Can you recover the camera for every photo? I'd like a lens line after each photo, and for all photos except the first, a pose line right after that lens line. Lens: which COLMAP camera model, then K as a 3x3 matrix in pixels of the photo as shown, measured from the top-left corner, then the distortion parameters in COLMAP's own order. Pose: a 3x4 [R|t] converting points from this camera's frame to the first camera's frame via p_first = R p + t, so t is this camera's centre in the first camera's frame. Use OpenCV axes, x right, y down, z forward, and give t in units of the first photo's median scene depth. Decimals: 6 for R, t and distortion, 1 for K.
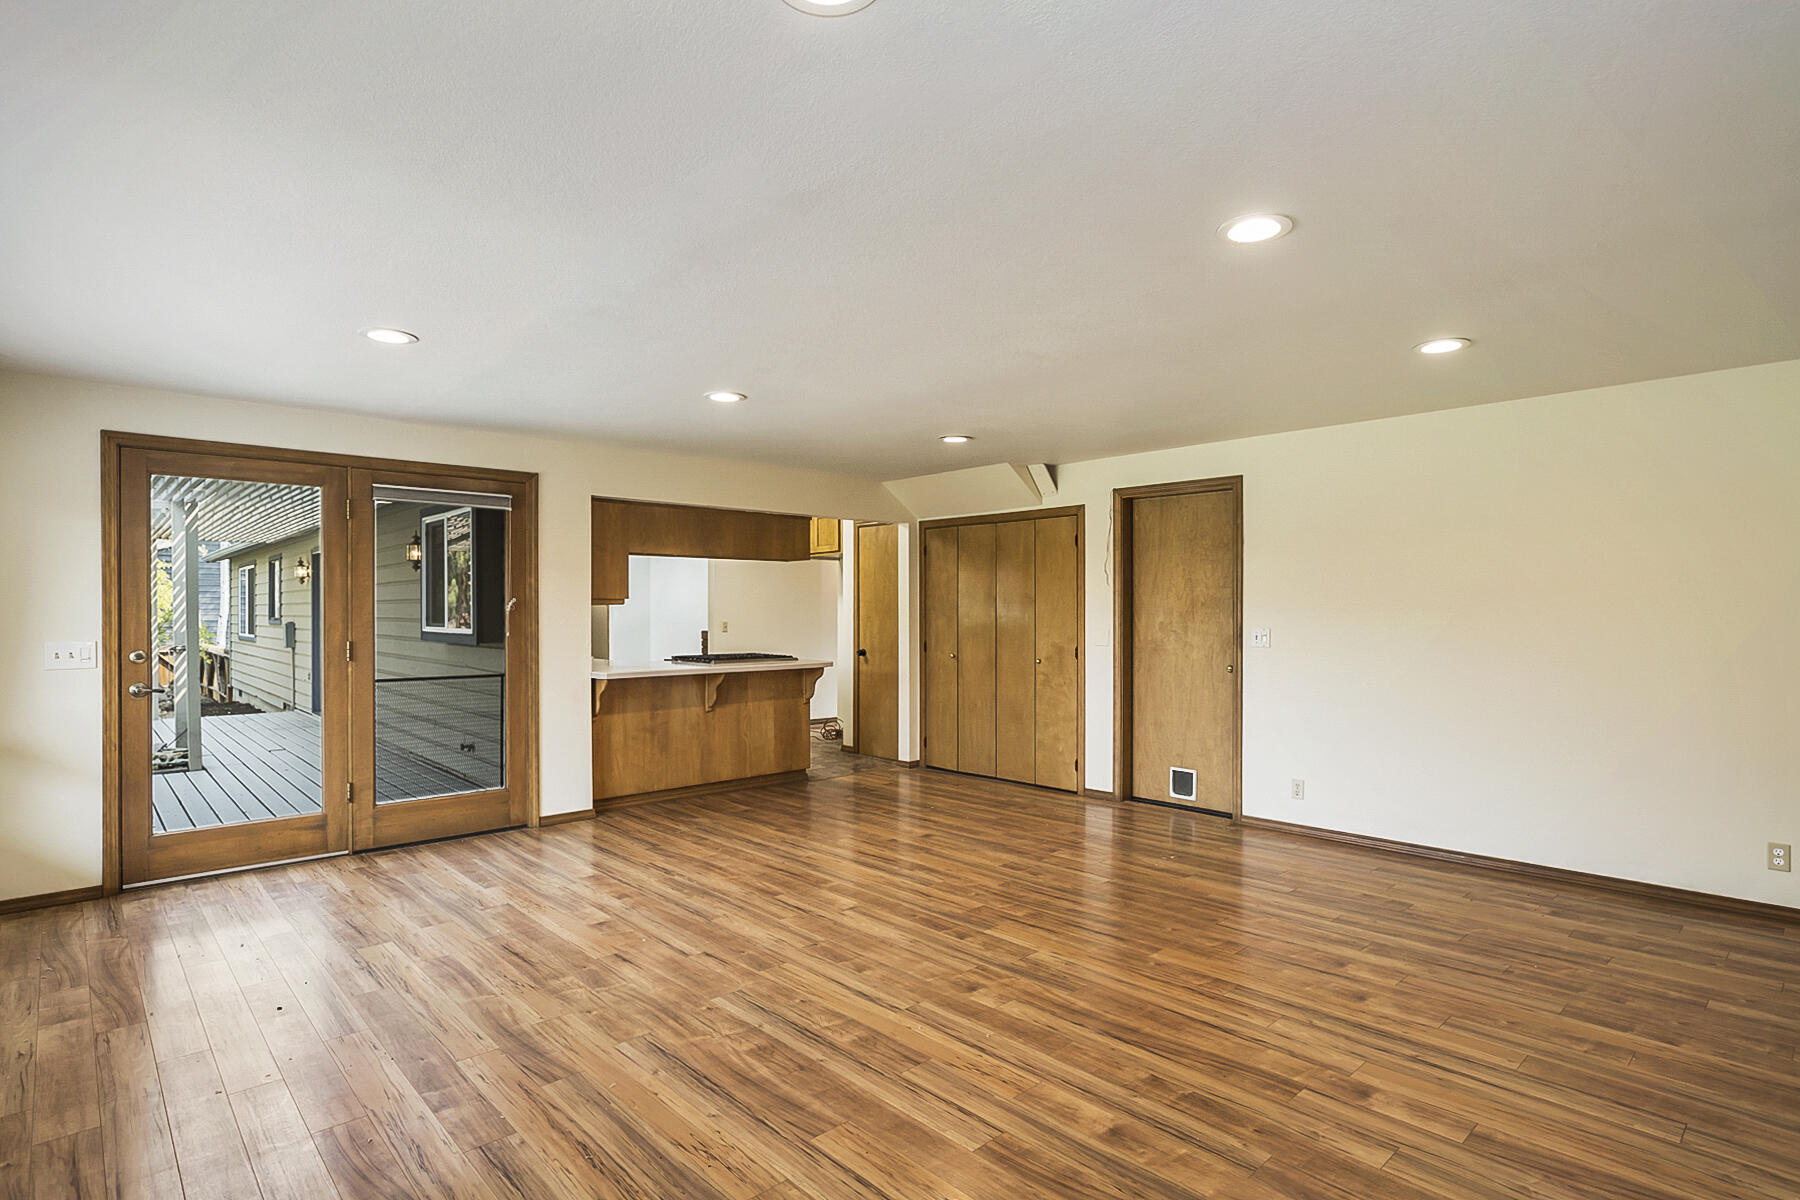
lens RADIAL K [[913.2, 0, 905.1], [0, 913.2, 621.8], [0, 0, 1]] dist [-0.017869, 0.008810]
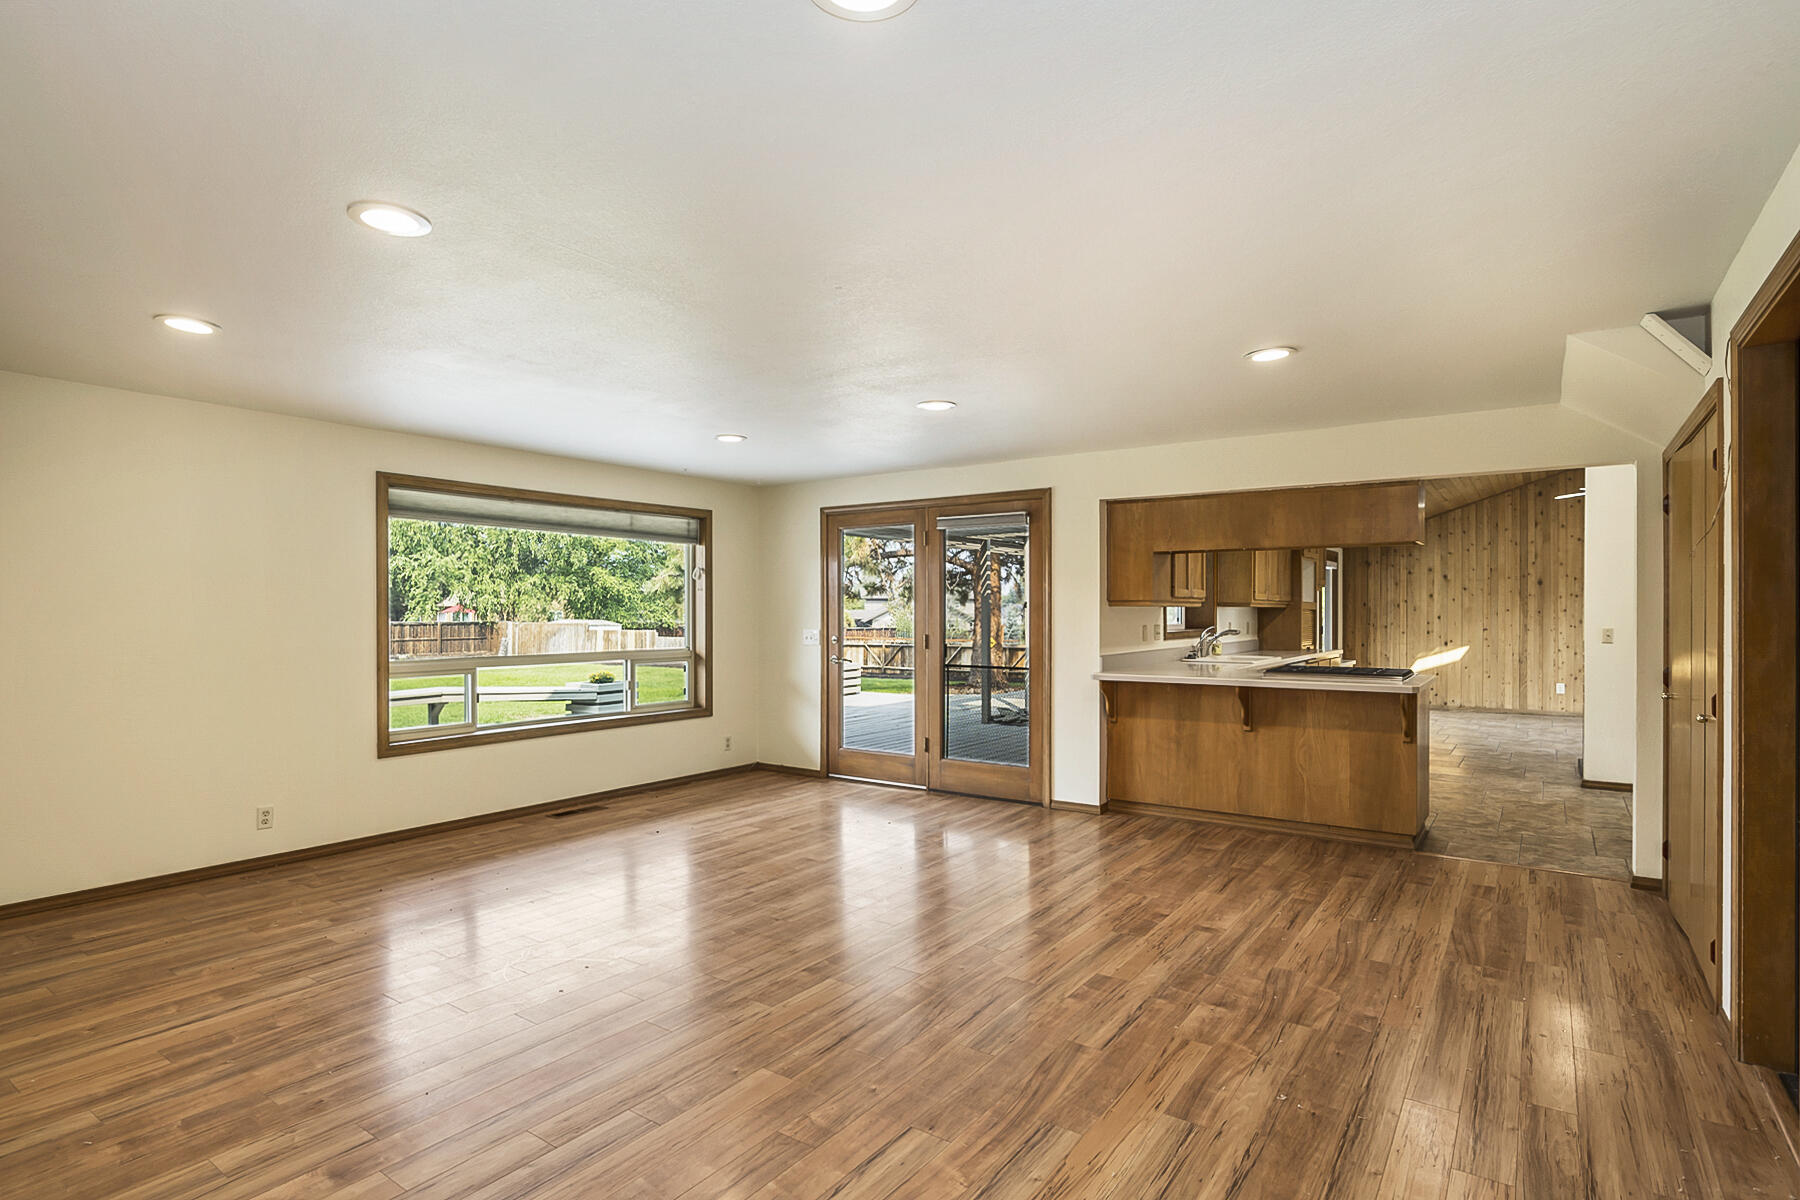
lens RADIAL K [[913.2, 0, 901.9], [0, 913.2, 616.9], [0, 0, 1]] dist [-0.017869, 0.008810]
pose [[0.201450, 0.005346, -0.979484, 0.898626], [-0.010818, 0.999936, 0.003233, -0.012221], [0.979439, 0.009945, 0.201495, 0.831374]]
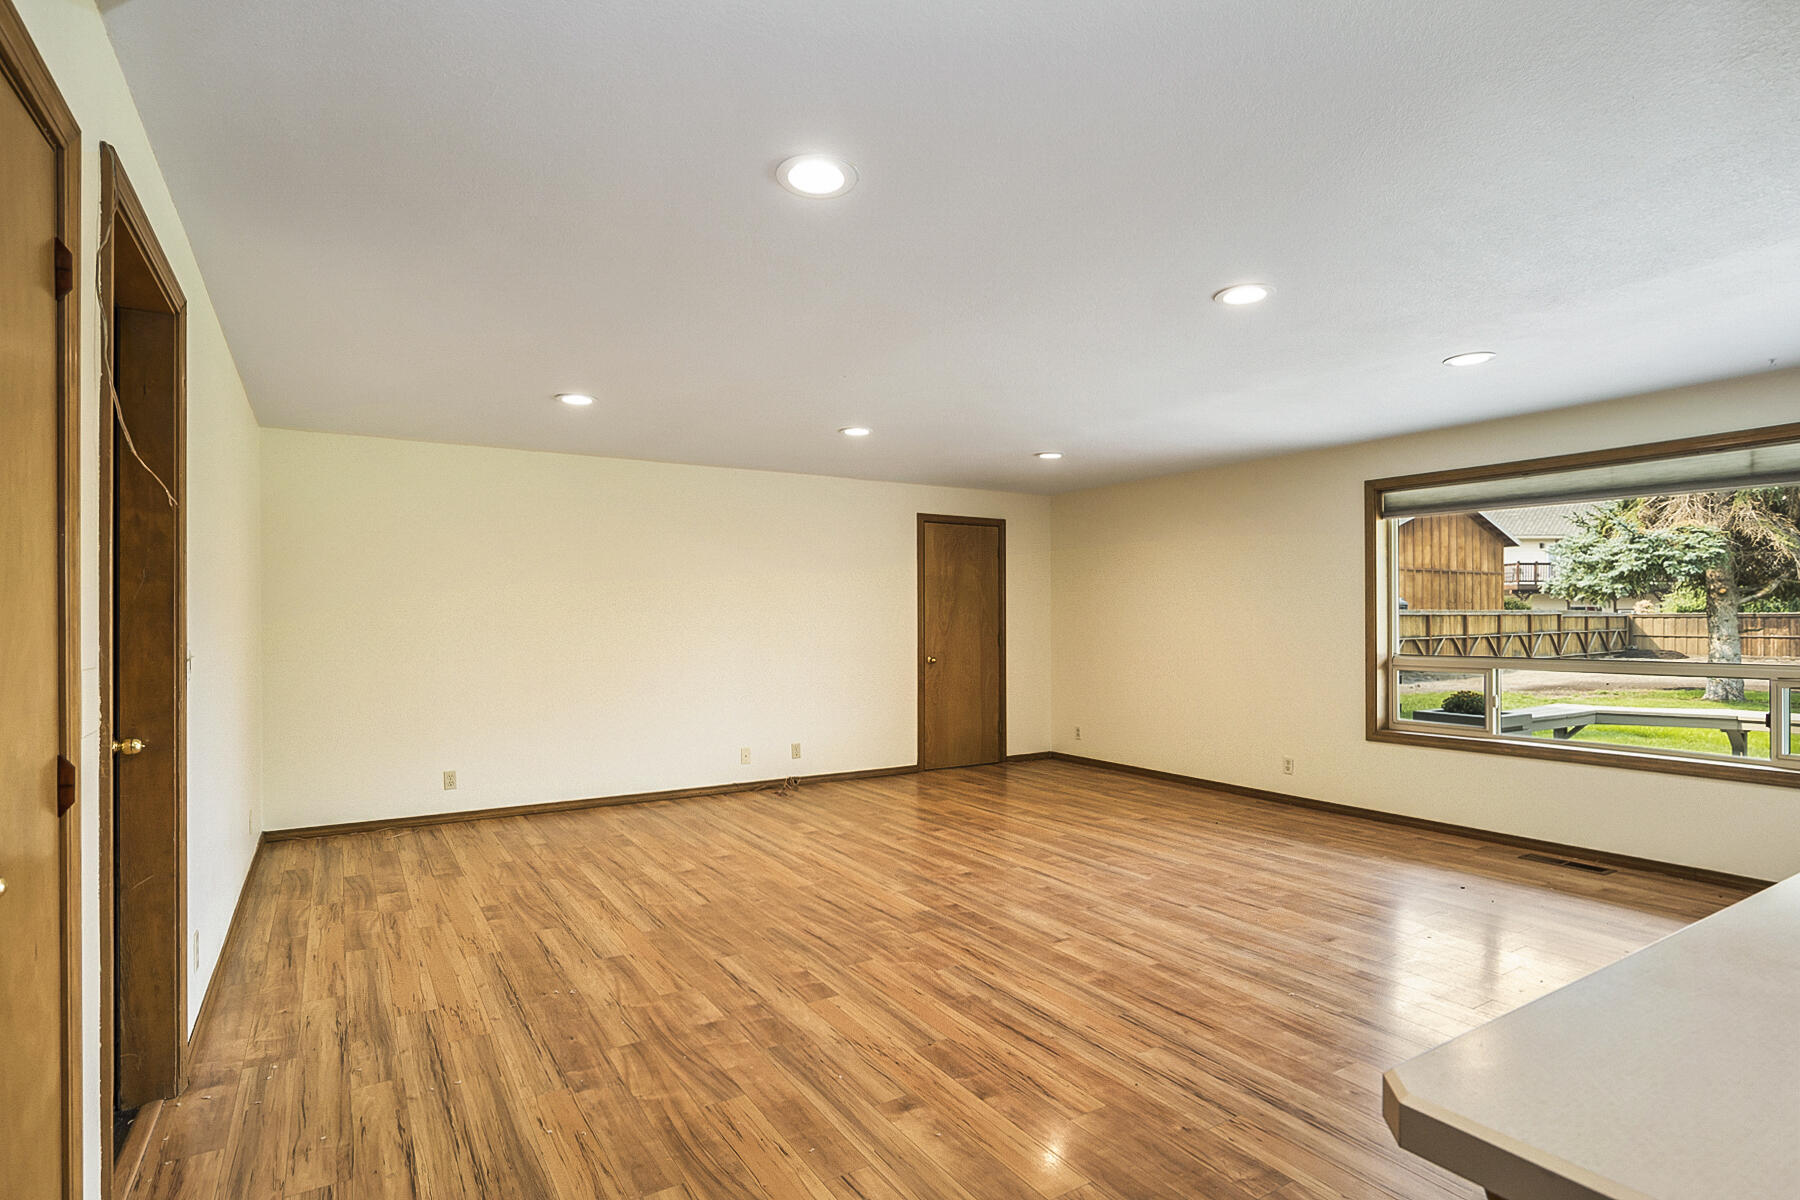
lens RADIAL K [[913.2, 0, 899.3], [0, 913.2, 616.7], [0, 0, 1]] dist [-0.017869, 0.008810]
pose [[-0.980460, 0.003913, 0.196678, -0.082651], [0.005952, 0.999934, 0.009780, -0.011532], [-0.196627, 0.010759, -0.980419, 1.918256]]
